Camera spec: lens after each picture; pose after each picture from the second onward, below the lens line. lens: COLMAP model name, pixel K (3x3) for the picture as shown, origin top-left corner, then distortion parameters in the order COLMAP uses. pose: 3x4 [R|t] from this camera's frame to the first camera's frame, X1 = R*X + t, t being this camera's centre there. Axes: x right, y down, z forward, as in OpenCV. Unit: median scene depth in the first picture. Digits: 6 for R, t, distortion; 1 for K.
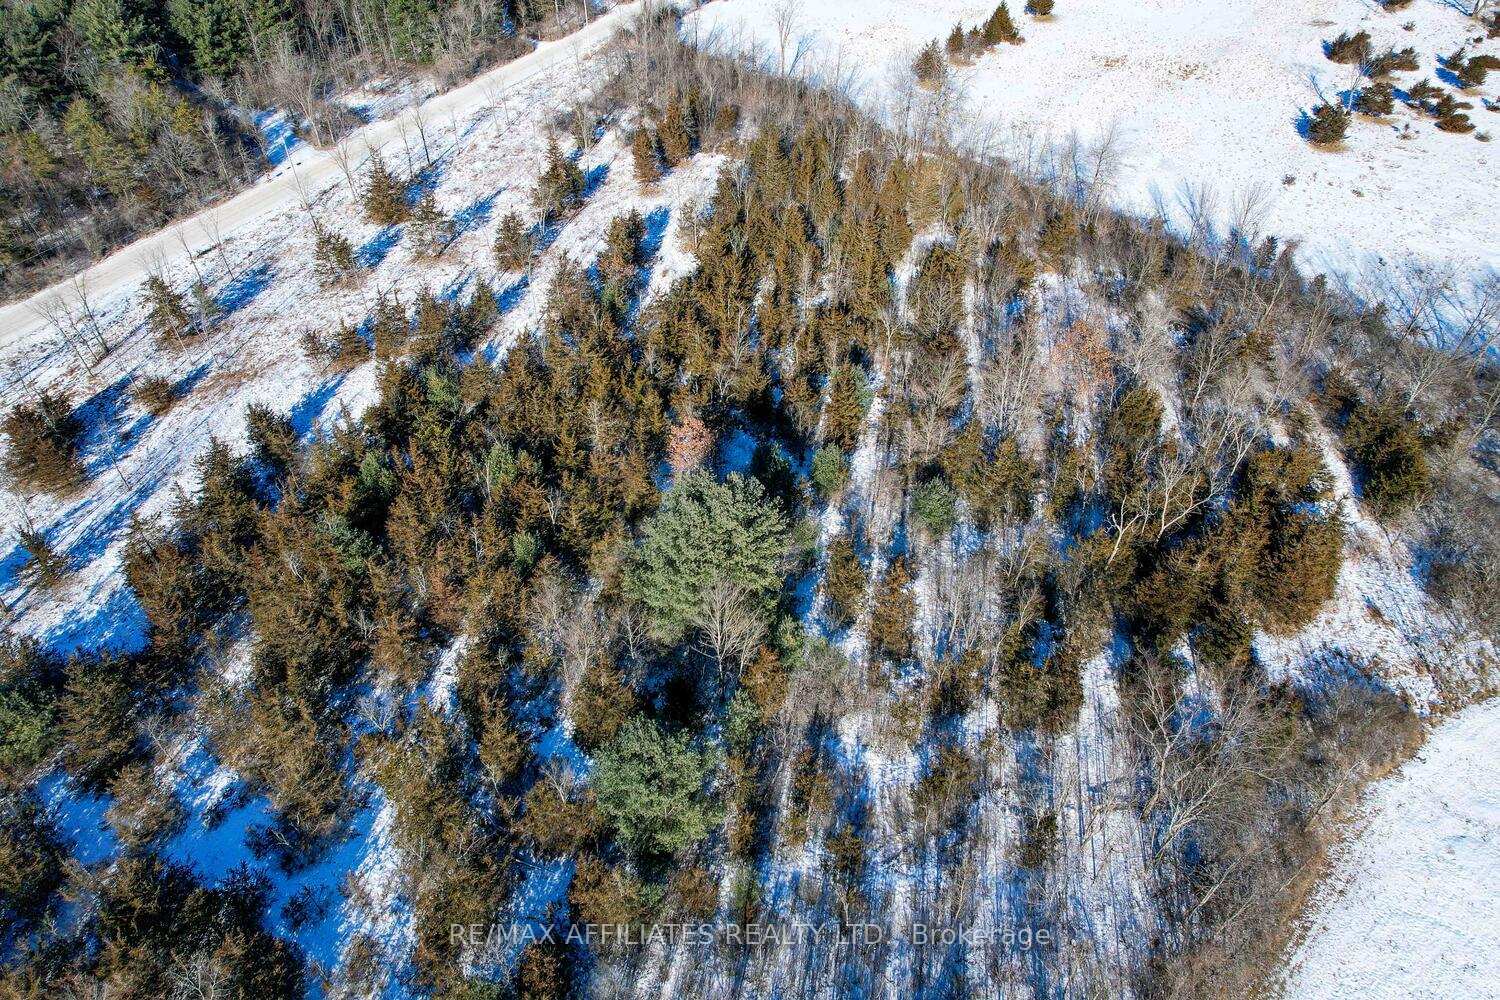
lens RADIAL K [[957.1, 0, 754.6], [0, 957.1, 502.9], [0, 0, 1]] dist [-0.073995, 0.066817]
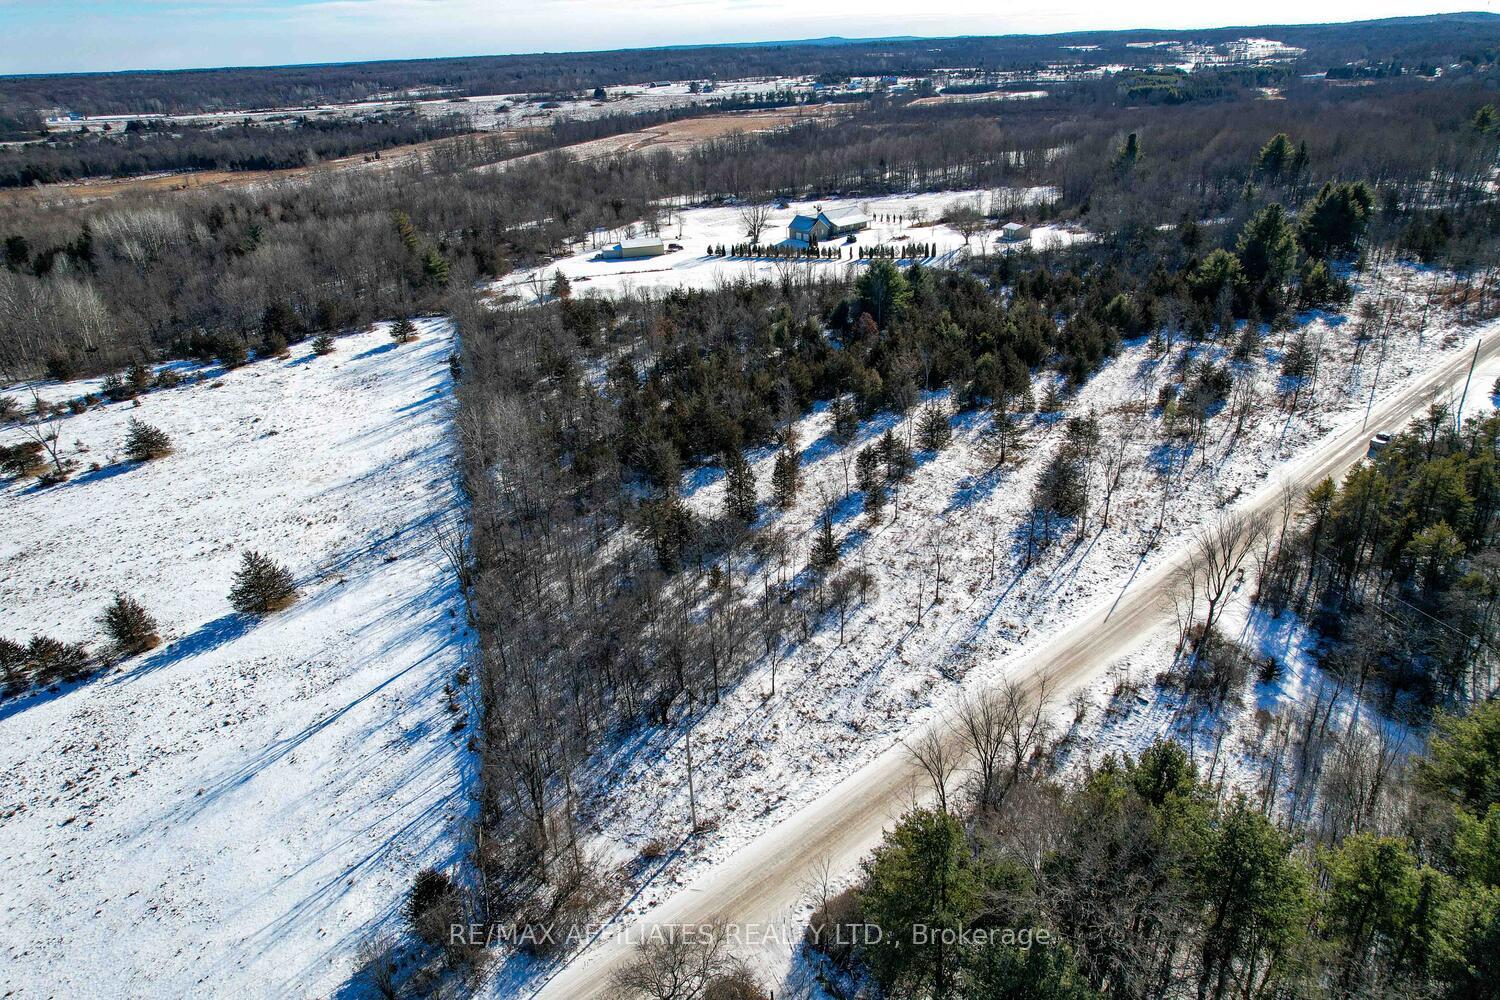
lens RADIAL K [[957.1, 0, 750.3], [0, 957.1, 499.8], [0, 0, 1]] dist [-0.073995, 0.066817]
pose [[-0.912023, -0.140049, 0.385487, -0.702801], [0.306291, 0.392507, 0.867251, -1.846130], [-0.272764, 0.909024, -0.315080, 2.066468]]
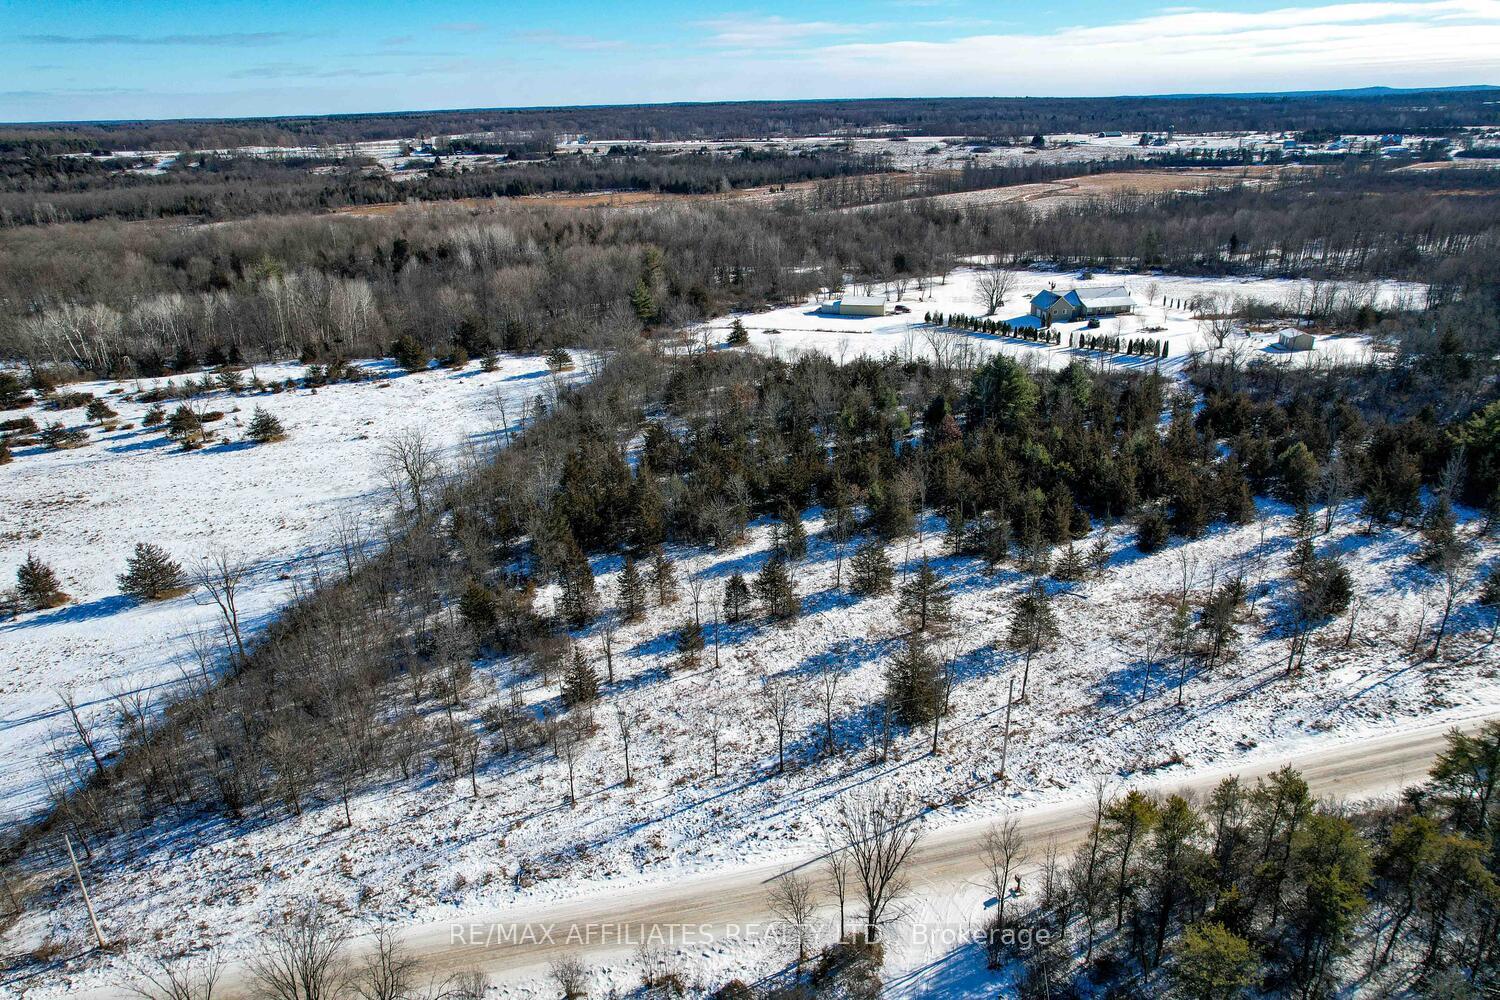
lens RADIAL K [[957.1, 0, 752.7], [0, 957.1, 496.1], [0, 0, 1]] dist [-0.073995, 0.066817]
pose [[-0.626314, -0.280126, 0.727503, -1.192483], [0.542146, 0.514075, 0.664683, -1.417251], [-0.560186, 0.810713, -0.170103, 1.590354]]
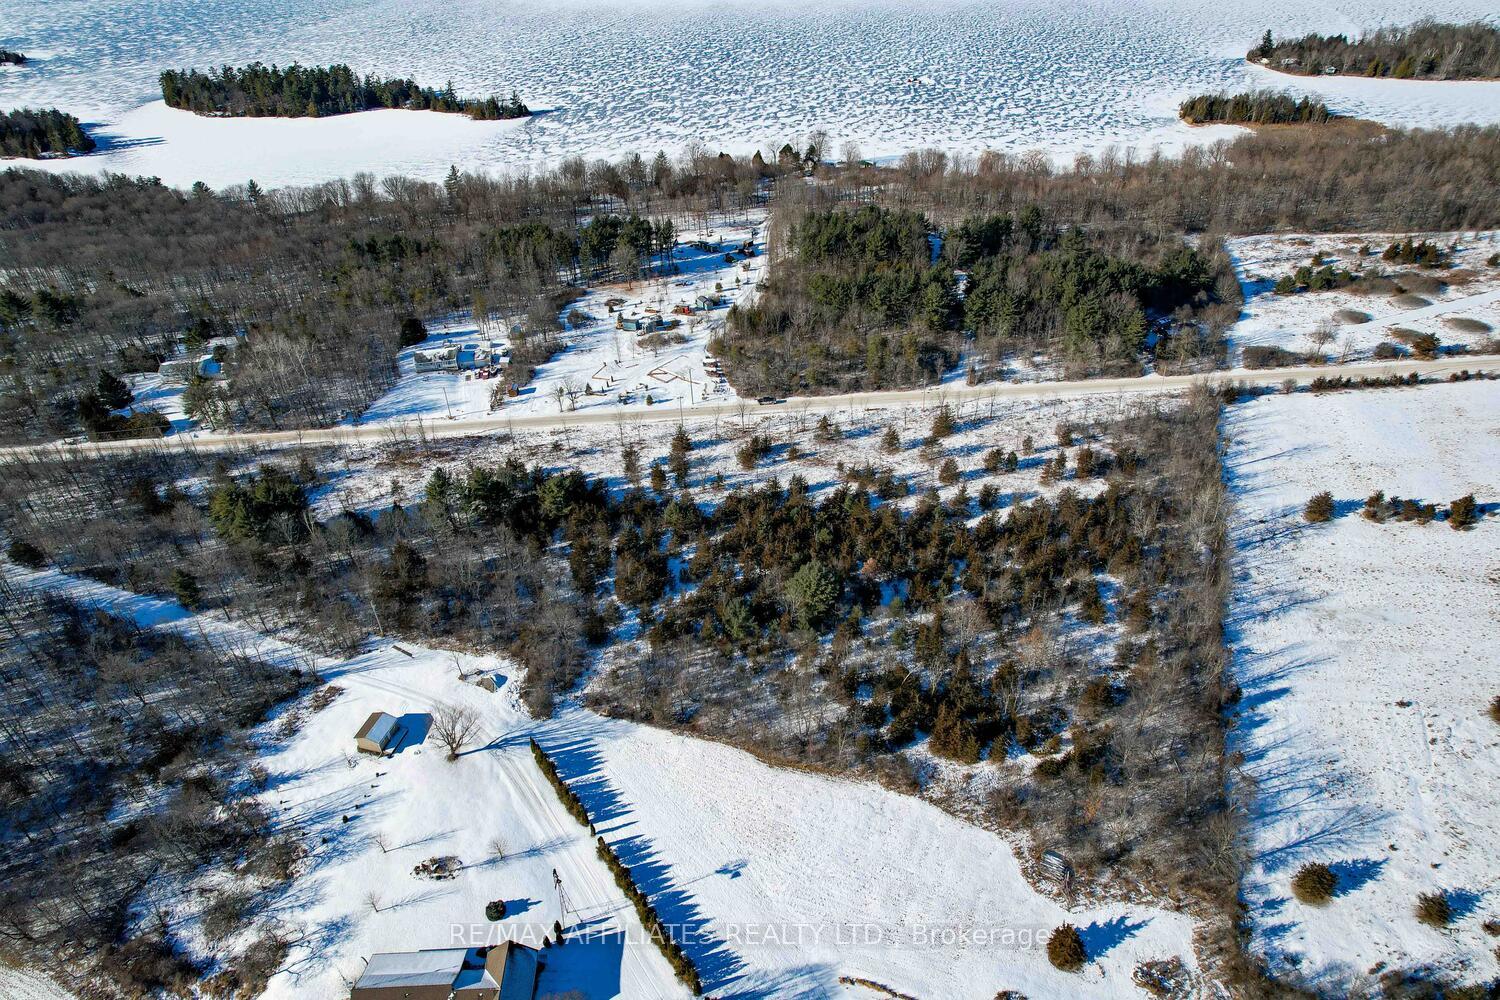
lens RADIAL K [[957.1, 0, 750.5], [0, 957.1, 499.0], [0, 0, 1]] dist [-0.073995, 0.066817]
pose [[0.488393, 0.495530, -0.718277, 1.502542], [-0.560047, 0.809229, 0.177472, -0.477717], [0.669193, 0.315593, 0.672742, -1.001669]]
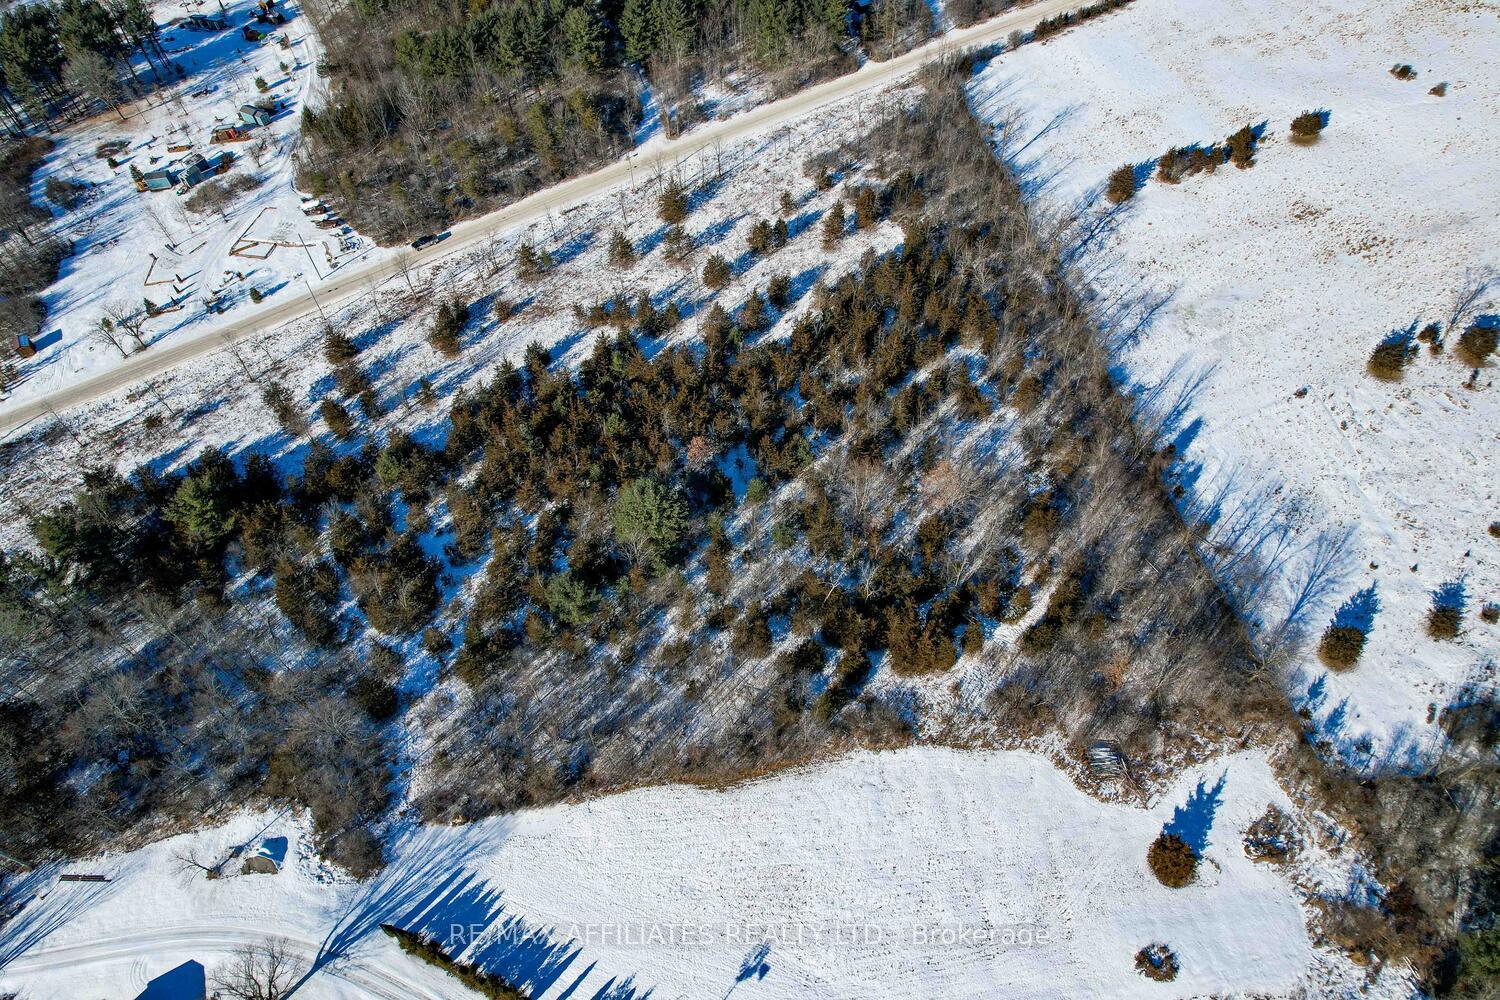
lens RADIAL K [[957.1, 0, 751.3], [0, 957.1, 503.8], [0, 0, 1]] dist [-0.073995, 0.066817]
pose [[0.852738, 0.402405, -0.333030, 0.682479], [-0.326931, 0.908424, 0.260542, -0.480468], [0.407376, -0.113296, 0.906206, -0.684919]]
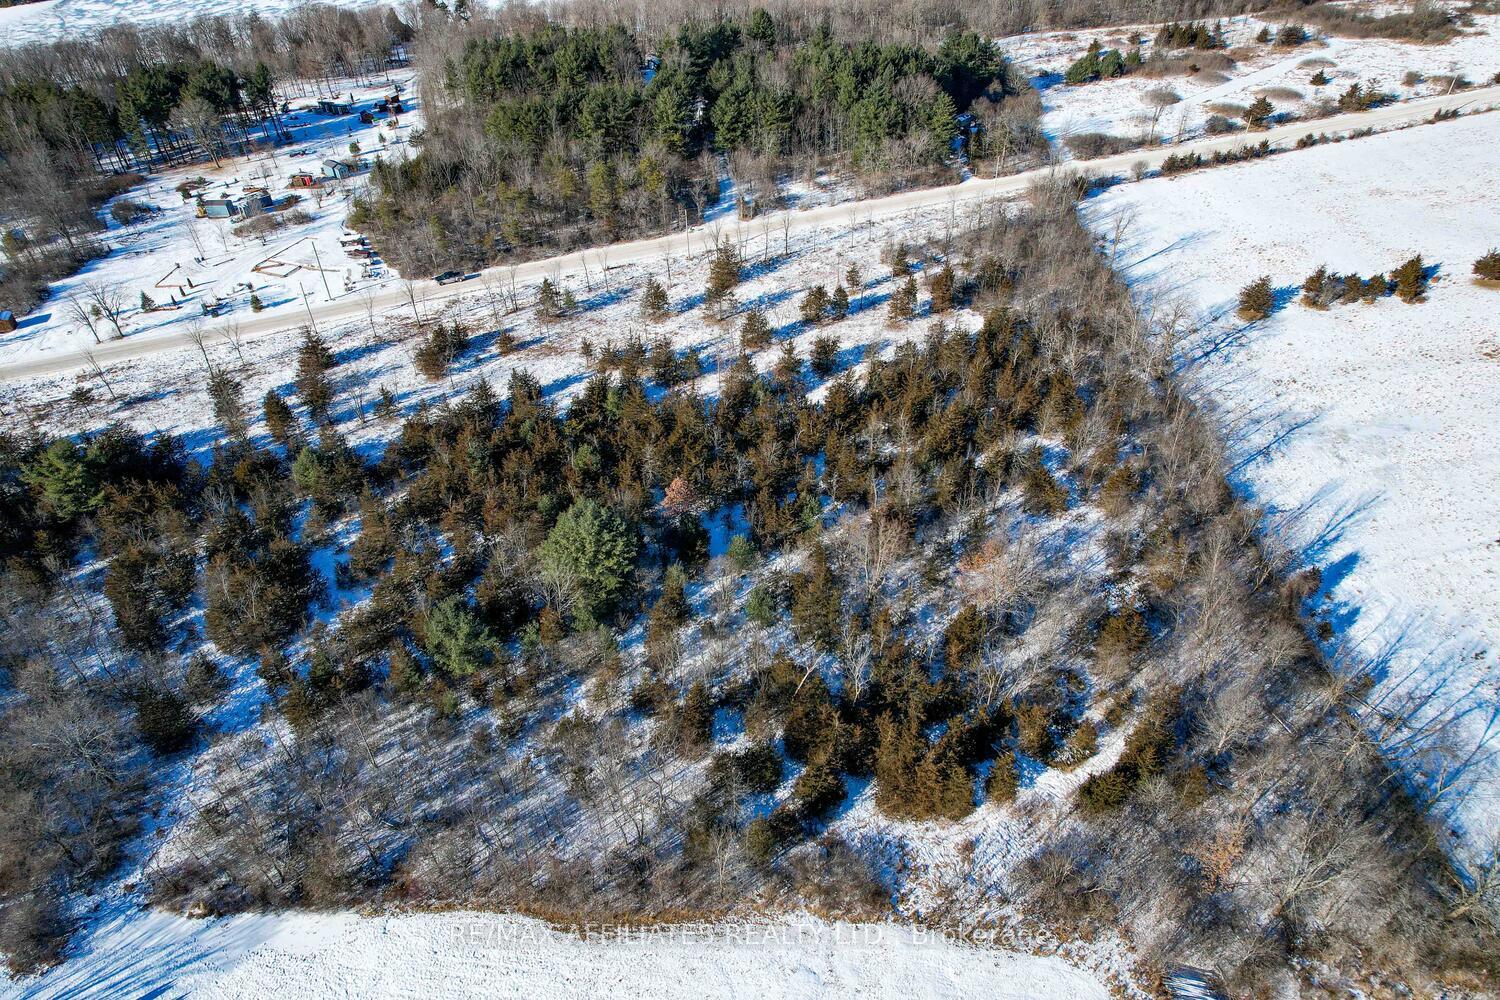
lens RADIAL K [[957.1, 0, 752.2], [0, 957.1, 502.1], [0, 0, 1]] dist [-0.073995, 0.066817]
pose [[0.747398, 0.416634, -0.517507, 0.772465], [-0.437250, 0.894926, 0.088998, -0.229081], [0.500209, 0.159763, 0.851038, -0.208899]]
